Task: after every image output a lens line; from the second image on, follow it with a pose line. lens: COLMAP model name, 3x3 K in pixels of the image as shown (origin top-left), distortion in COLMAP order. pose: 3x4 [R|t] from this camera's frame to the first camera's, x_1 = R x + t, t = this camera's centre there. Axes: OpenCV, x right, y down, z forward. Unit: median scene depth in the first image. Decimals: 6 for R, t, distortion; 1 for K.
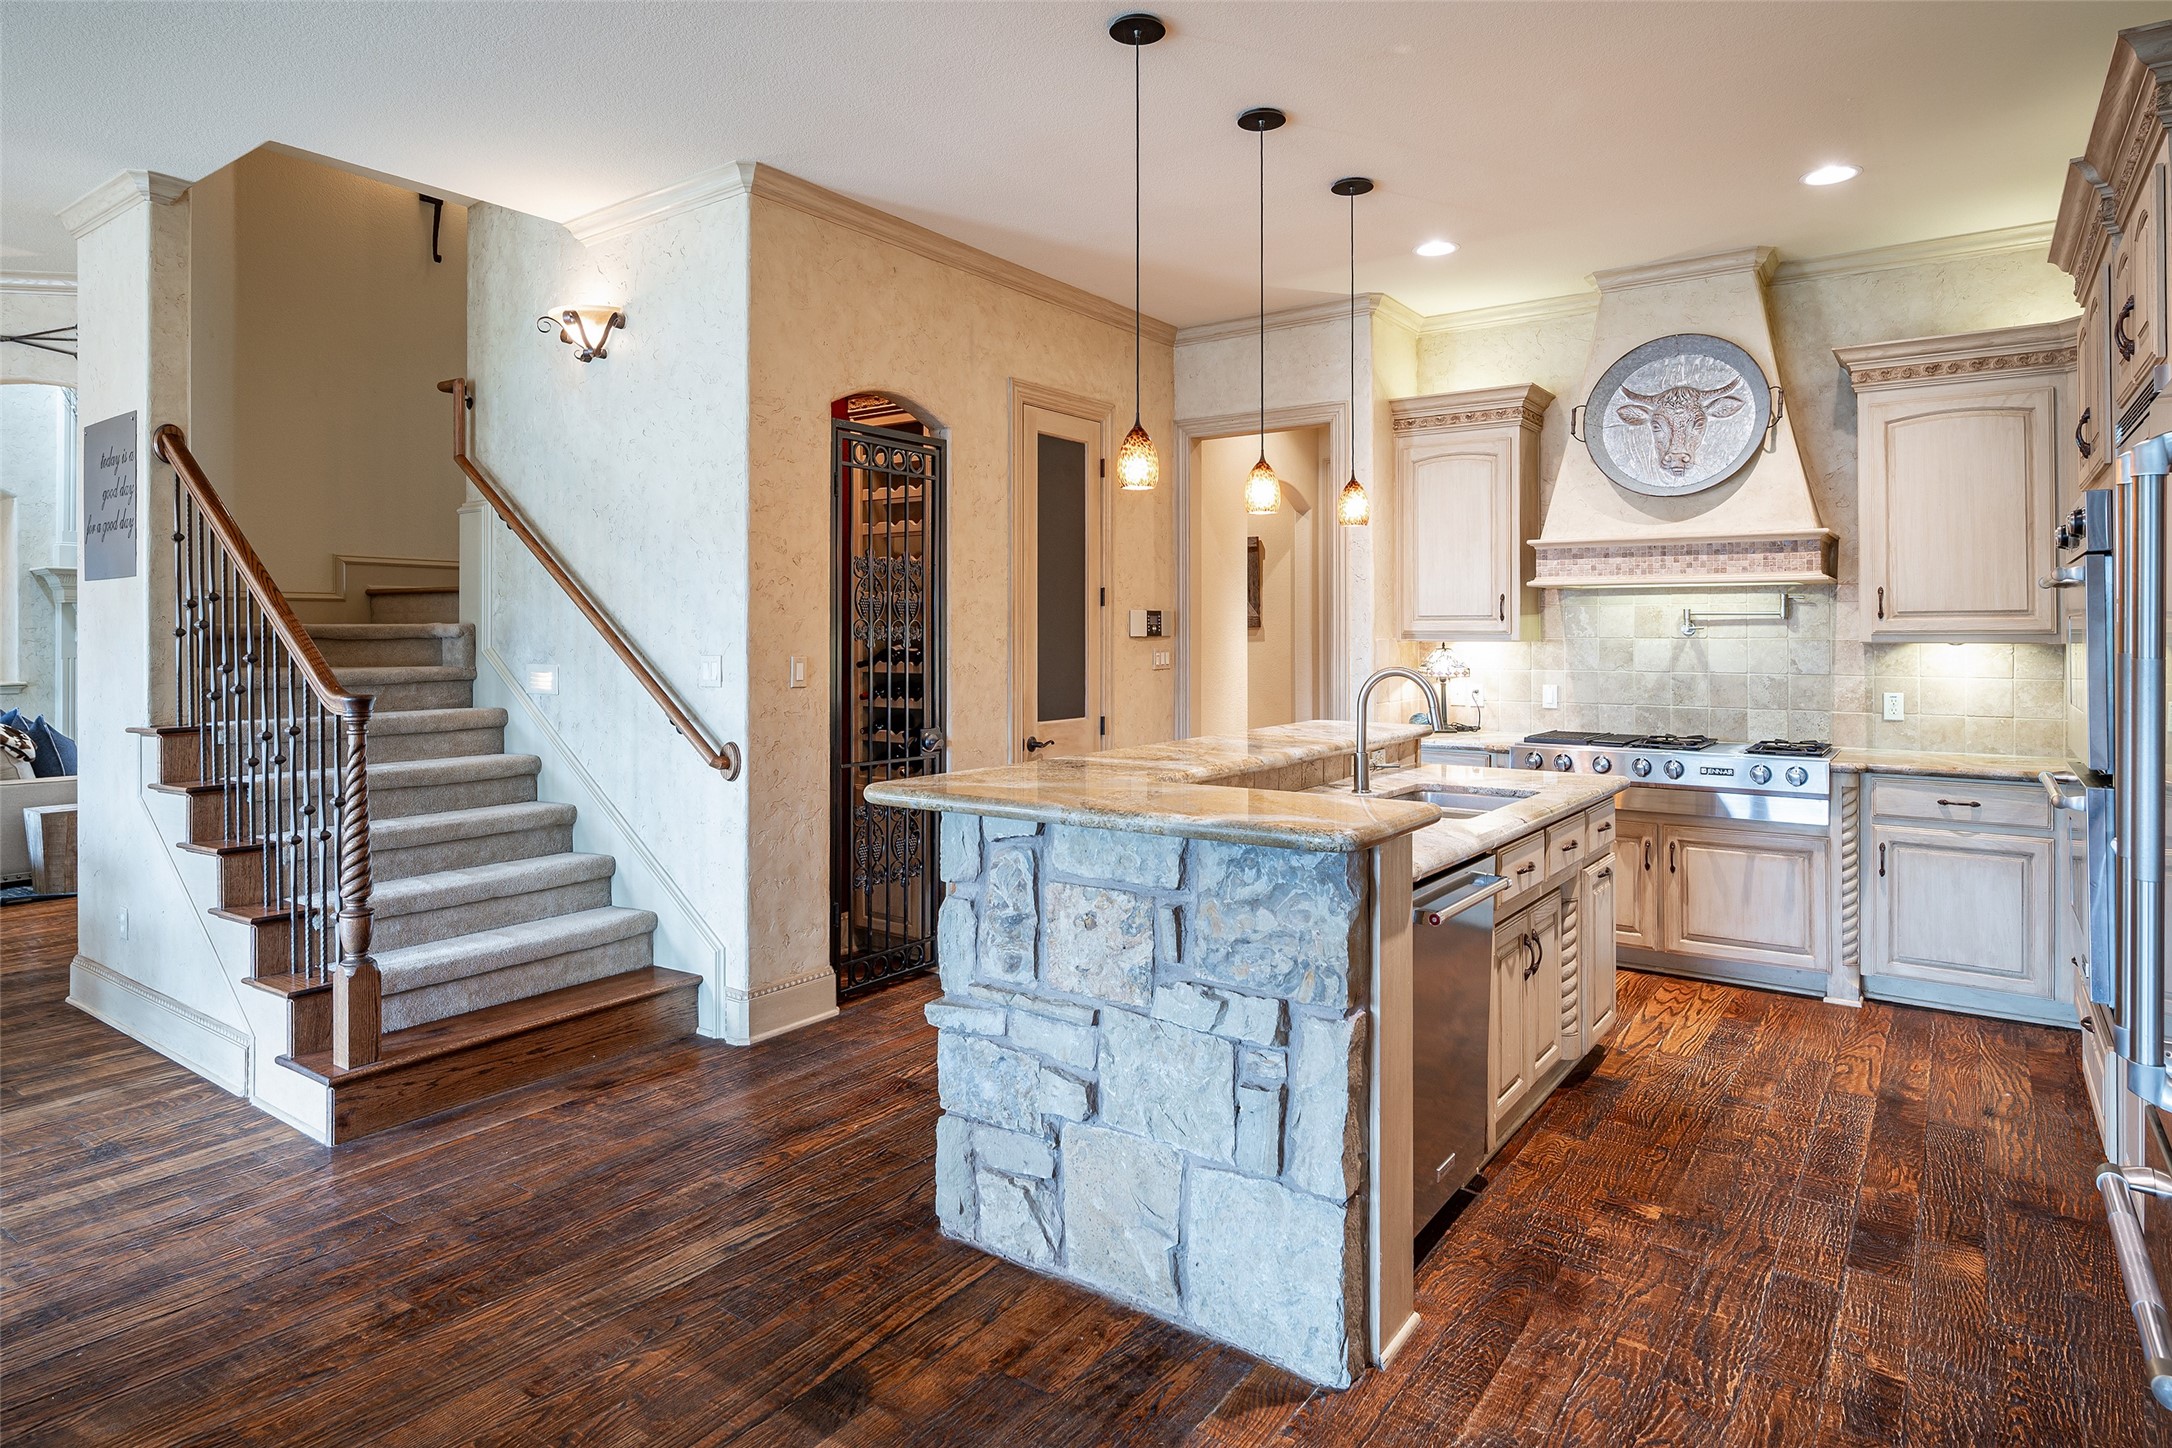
lens RADIAL K [[1226.0, 0, 1071.2], [0, 1226.0, 630.0], [0, 0, 1]] dist [0.001525, 0.000268]
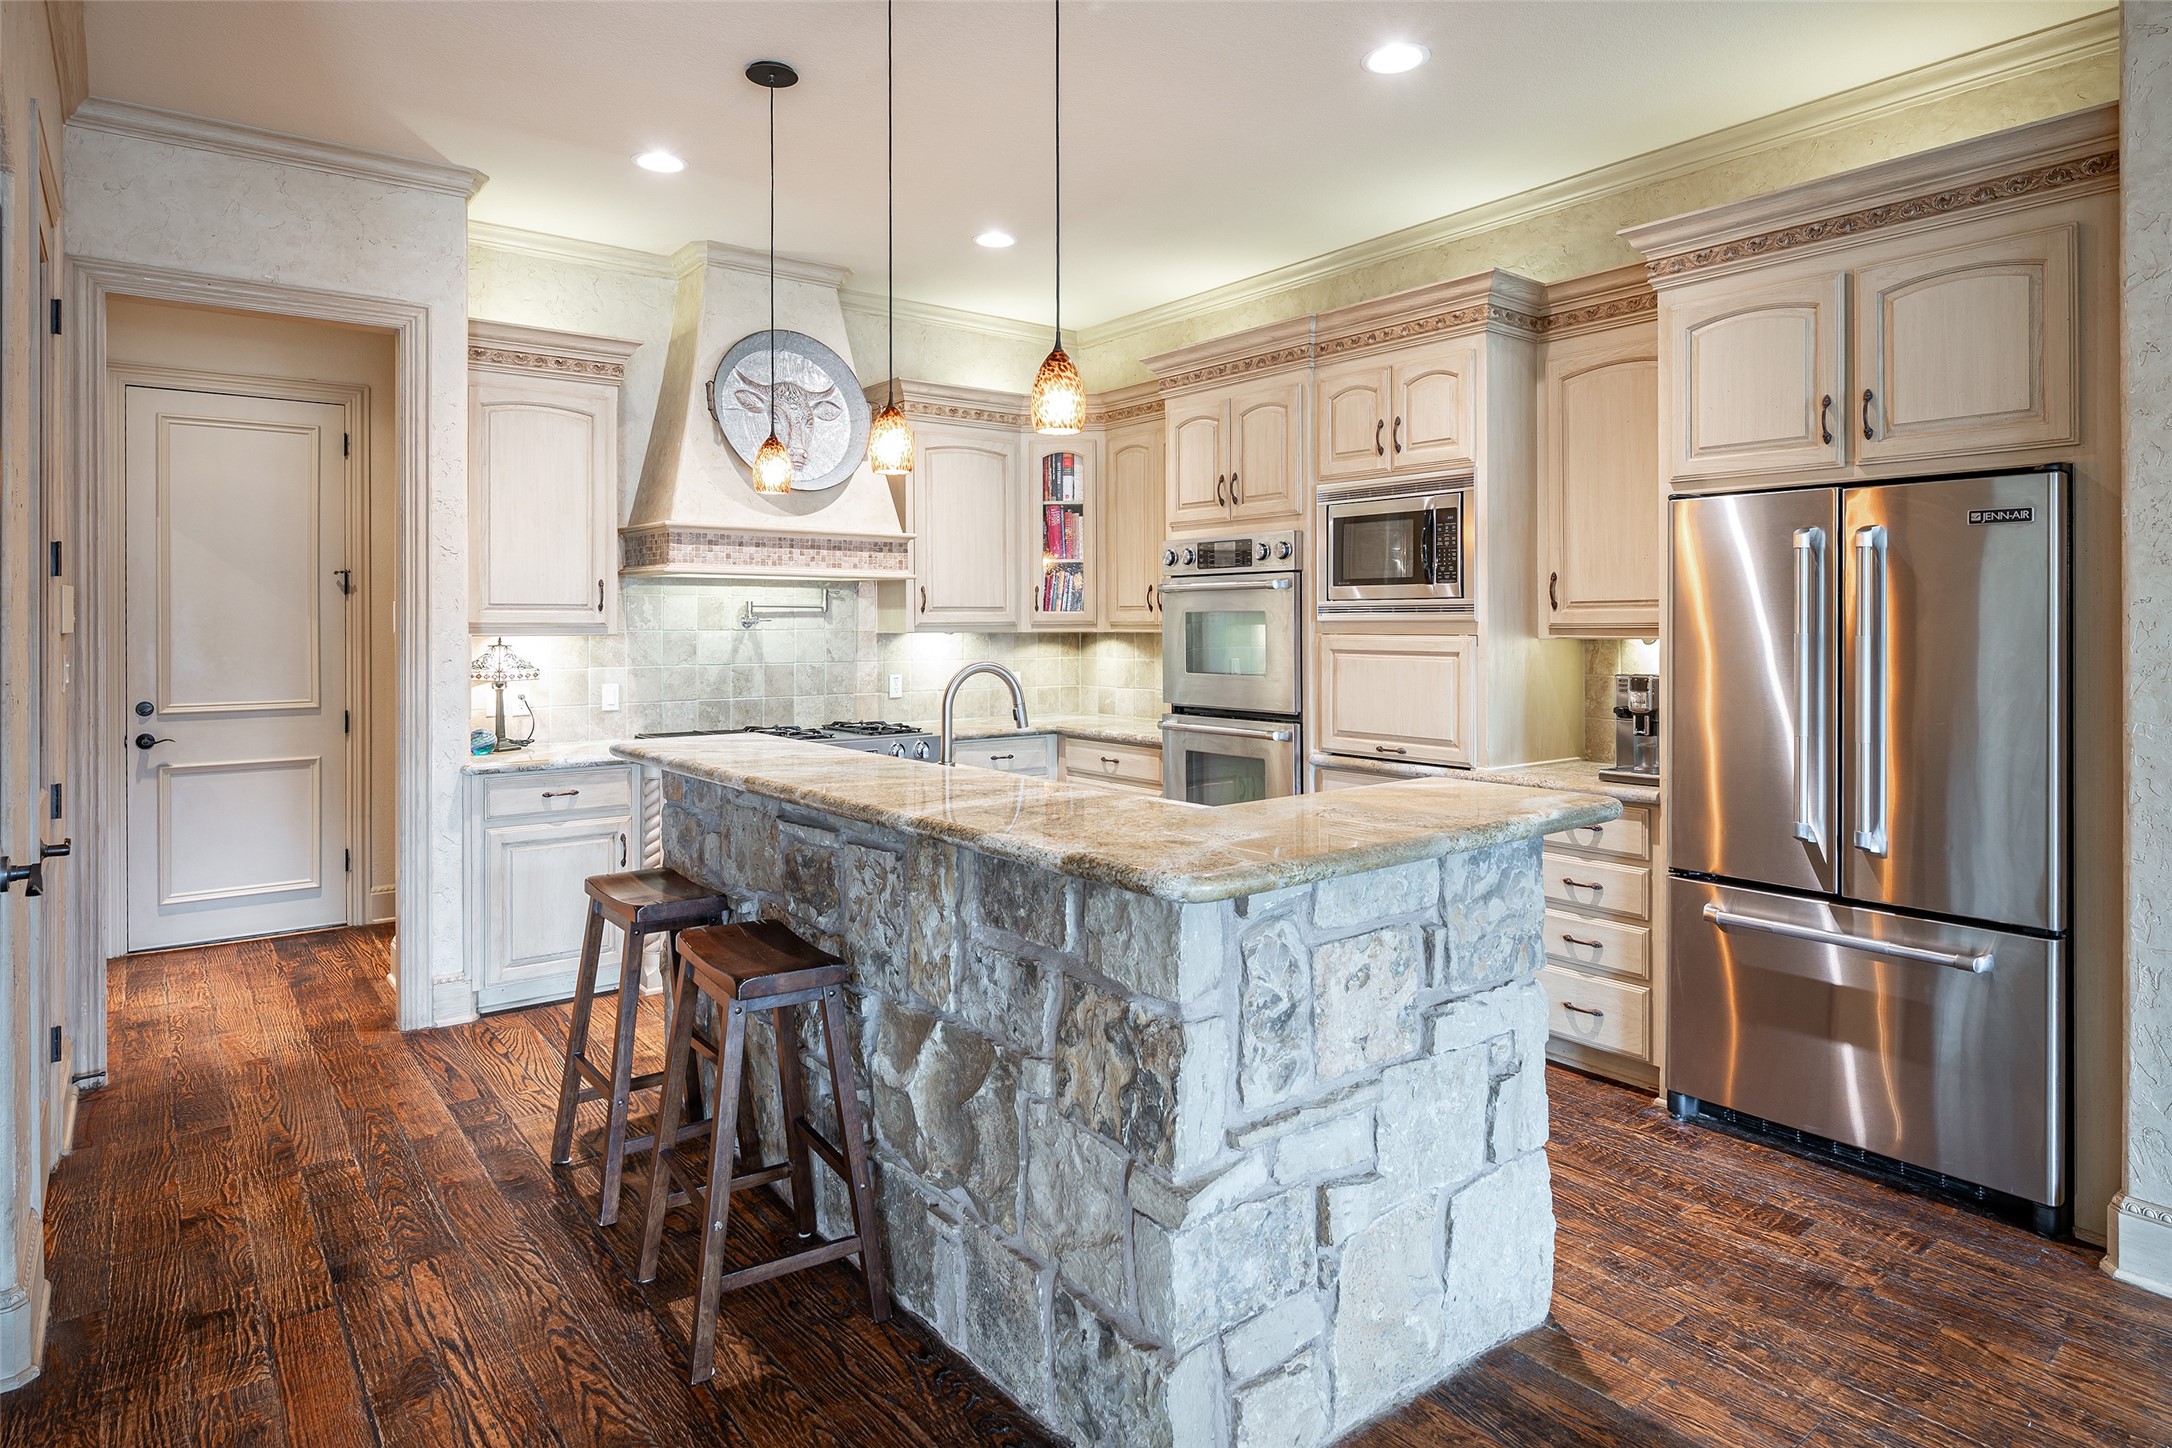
lens RADIAL K [[1226.0, 0, 1095.5], [0, 1226.0, 627.8], [0, 0, 1]] dist [0.001525, 0.000268]
pose [[0.270576, -0.004432, 0.962688, -0.398886], [0.000695, 0.999990, 0.004408, 0.000575], [-0.962698, -0.000524, 0.270577, 0.463477]]
